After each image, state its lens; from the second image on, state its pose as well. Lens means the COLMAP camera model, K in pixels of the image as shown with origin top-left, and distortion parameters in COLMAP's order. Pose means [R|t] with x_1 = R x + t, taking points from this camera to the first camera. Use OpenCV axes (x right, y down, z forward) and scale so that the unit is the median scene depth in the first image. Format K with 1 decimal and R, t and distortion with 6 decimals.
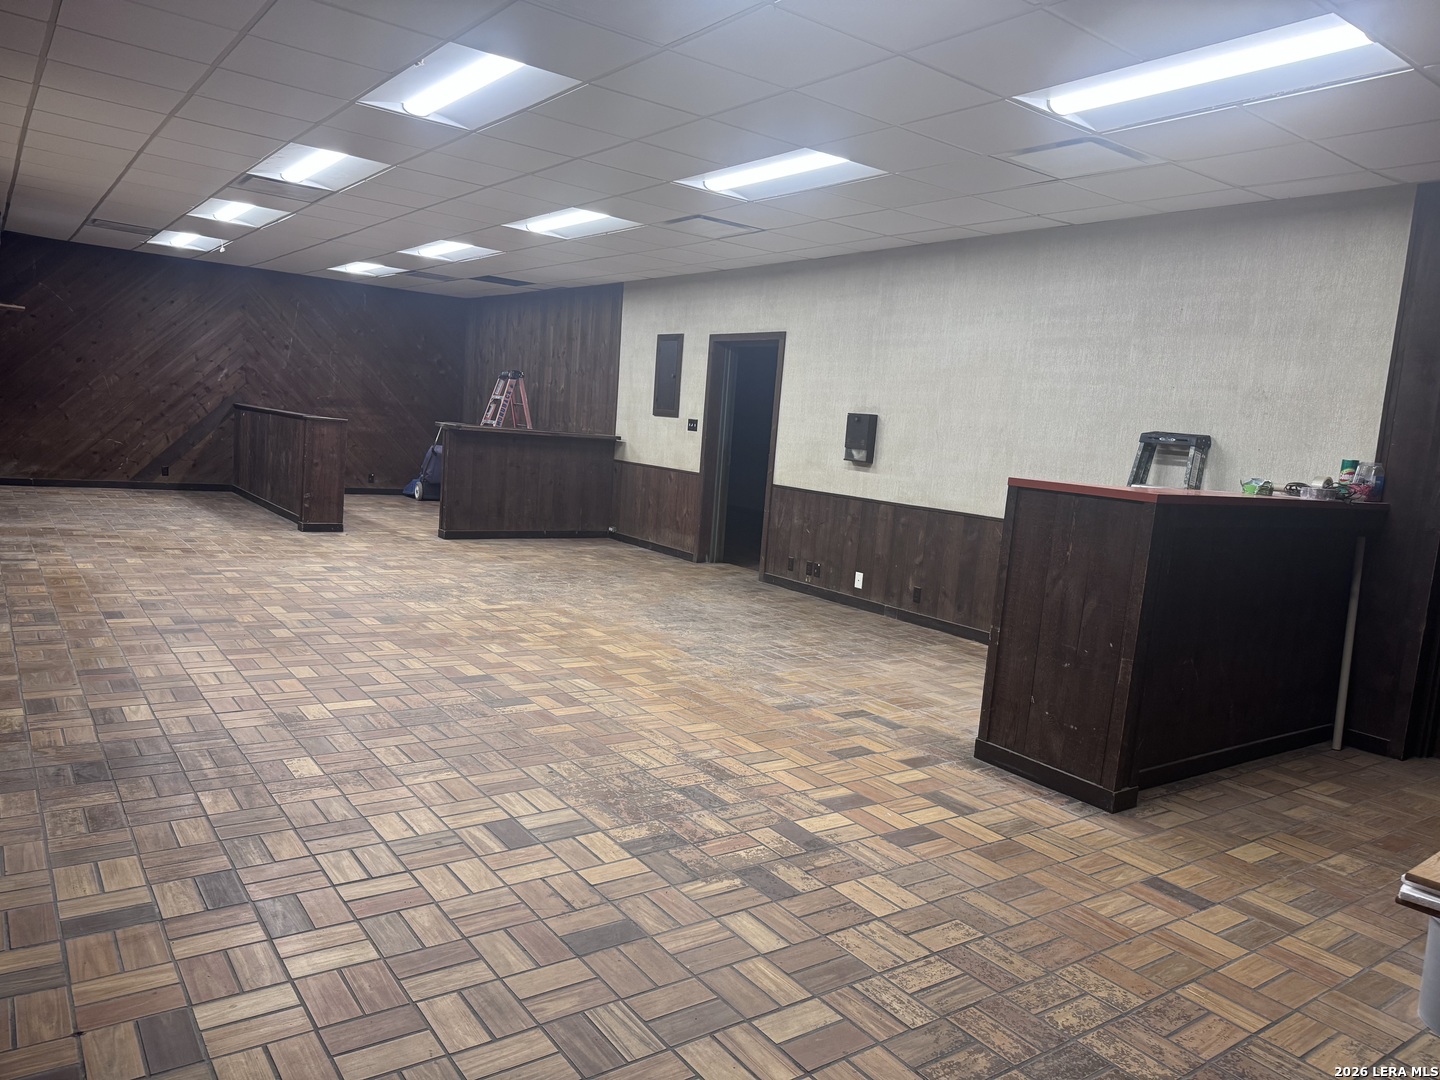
lens RADIAL K [[1029.9, 0, 721.1], [0, 1029.9, 541.7], [0, 0, 1]] dist [0.043034, -0.005761]
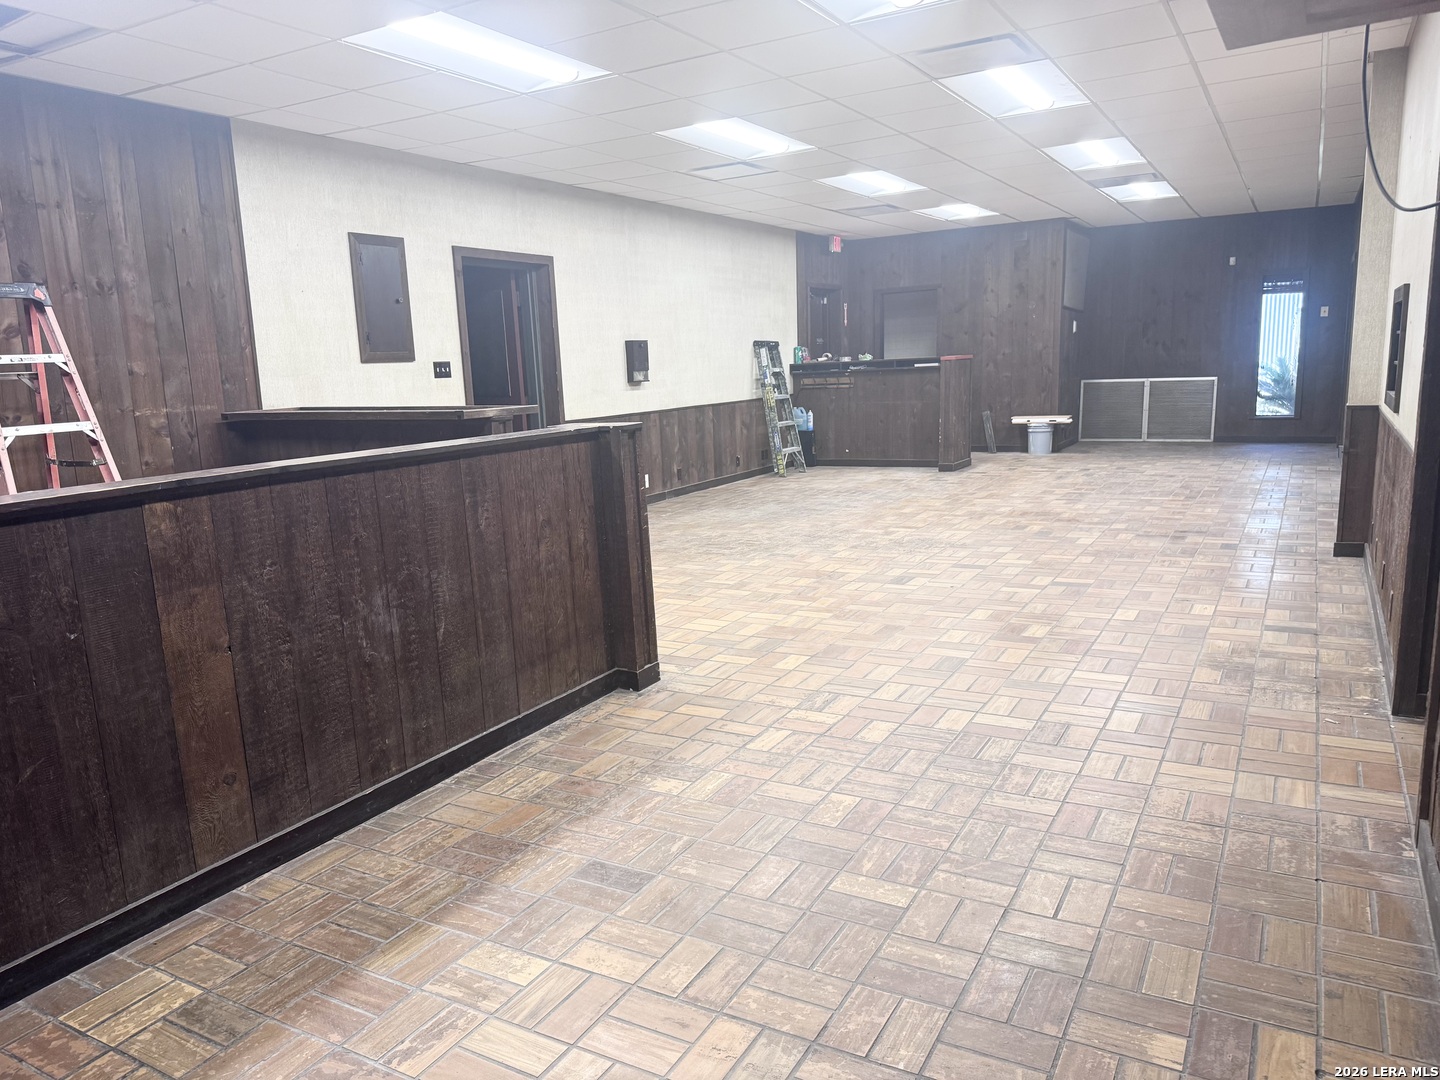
lens RADIAL K [[1029.9, 0, 719.9], [0, 1029.9, 540.6], [0, 0, 1]] dist [0.043034, -0.005761]
pose [[-0.418802, -0.223818, 0.880063, -0.843236], [0.105415, 0.950614, 0.291925, -0.205826], [-0.901938, 0.215031, -0.374525, 1.205978]]
